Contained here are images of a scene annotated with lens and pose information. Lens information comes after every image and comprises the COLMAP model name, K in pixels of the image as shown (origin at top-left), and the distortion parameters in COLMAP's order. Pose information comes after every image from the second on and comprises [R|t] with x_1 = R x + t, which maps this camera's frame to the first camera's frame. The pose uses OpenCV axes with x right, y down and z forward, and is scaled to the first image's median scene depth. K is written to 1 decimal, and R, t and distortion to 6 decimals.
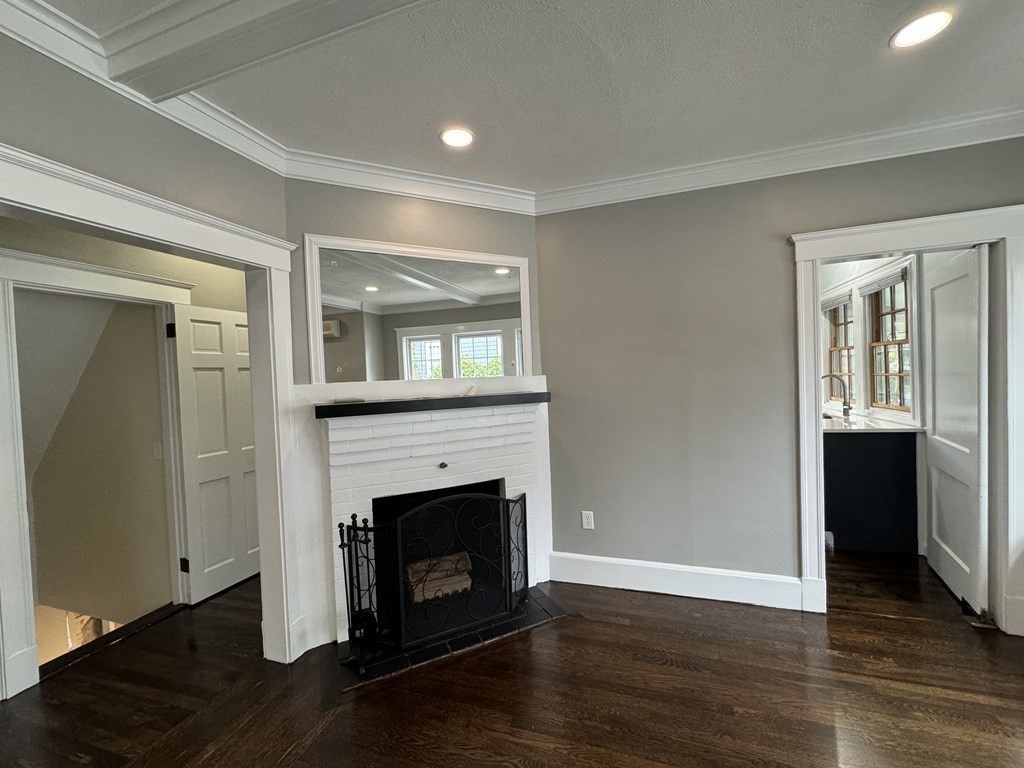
lens RADIAL K [[406.6, 0, 517.3], [0, 406.6, 389.5], [0, 0, 1]] dist [-0.003211, 0.000347]
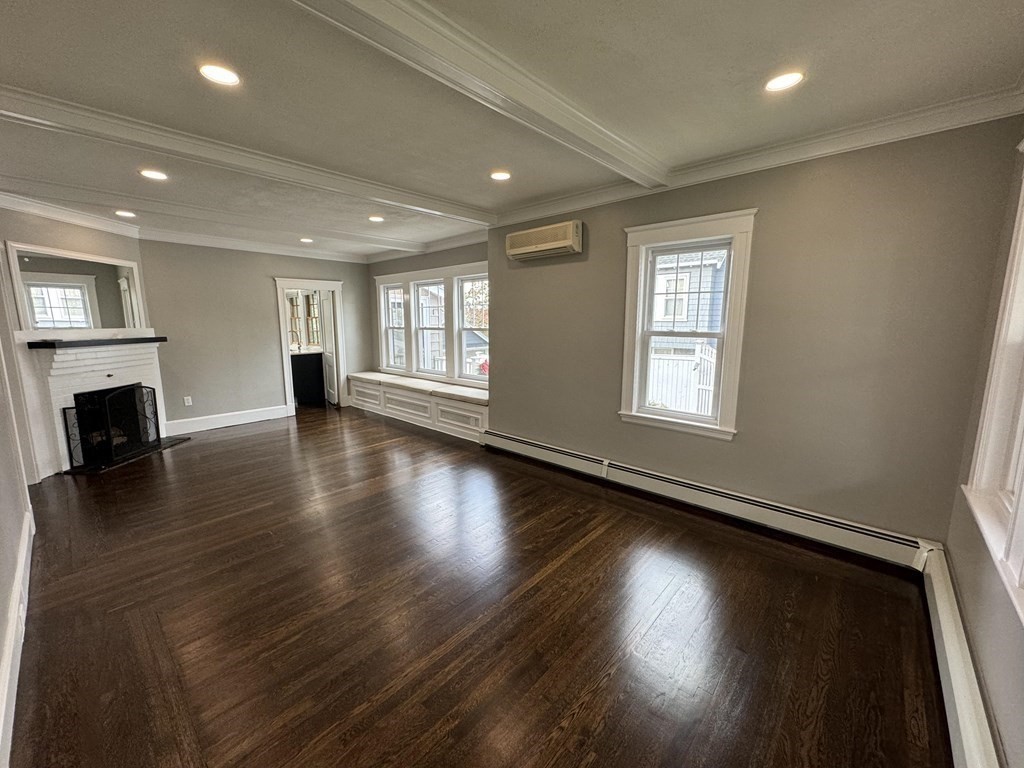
lens RADIAL K [[406.6, 0, 506.6], [0, 406.6, 384.9], [0, 0, 1]] dist [-0.003211, 0.000347]
pose [[0.420467, -0.100643, 0.901709, -1.187821], [0.005761, 0.994105, 0.108269, 0.040273], [-0.907290, -0.040329, 0.418568, -1.560759]]
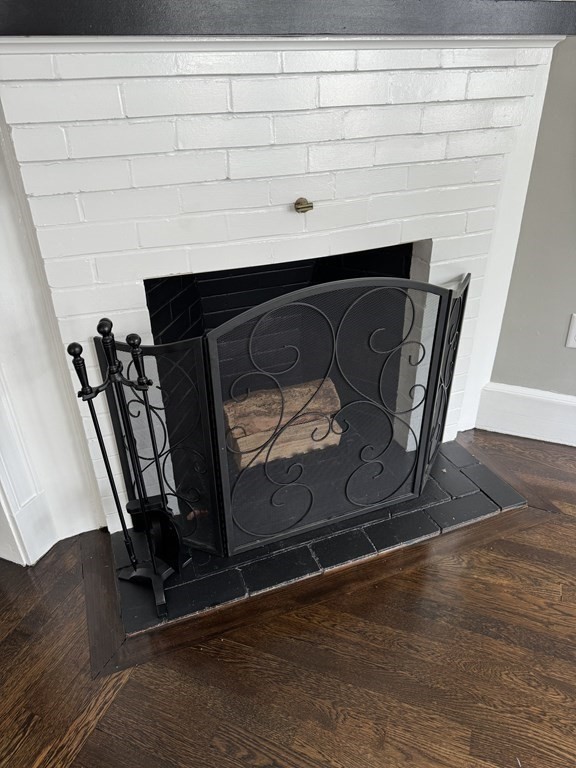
lens RADIAL K [[540.9, 0, 286.4], [0, 540.9, 379.5], [0, 0, 1]] dist [0.012389, -0.005750]
pose [[0.996810, 0.050076, -0.062147, -0.166309], [-0.015680, 0.886374, 0.462705, 0.095618], [0.078256, -0.460254, 0.884332, 0.458548]]
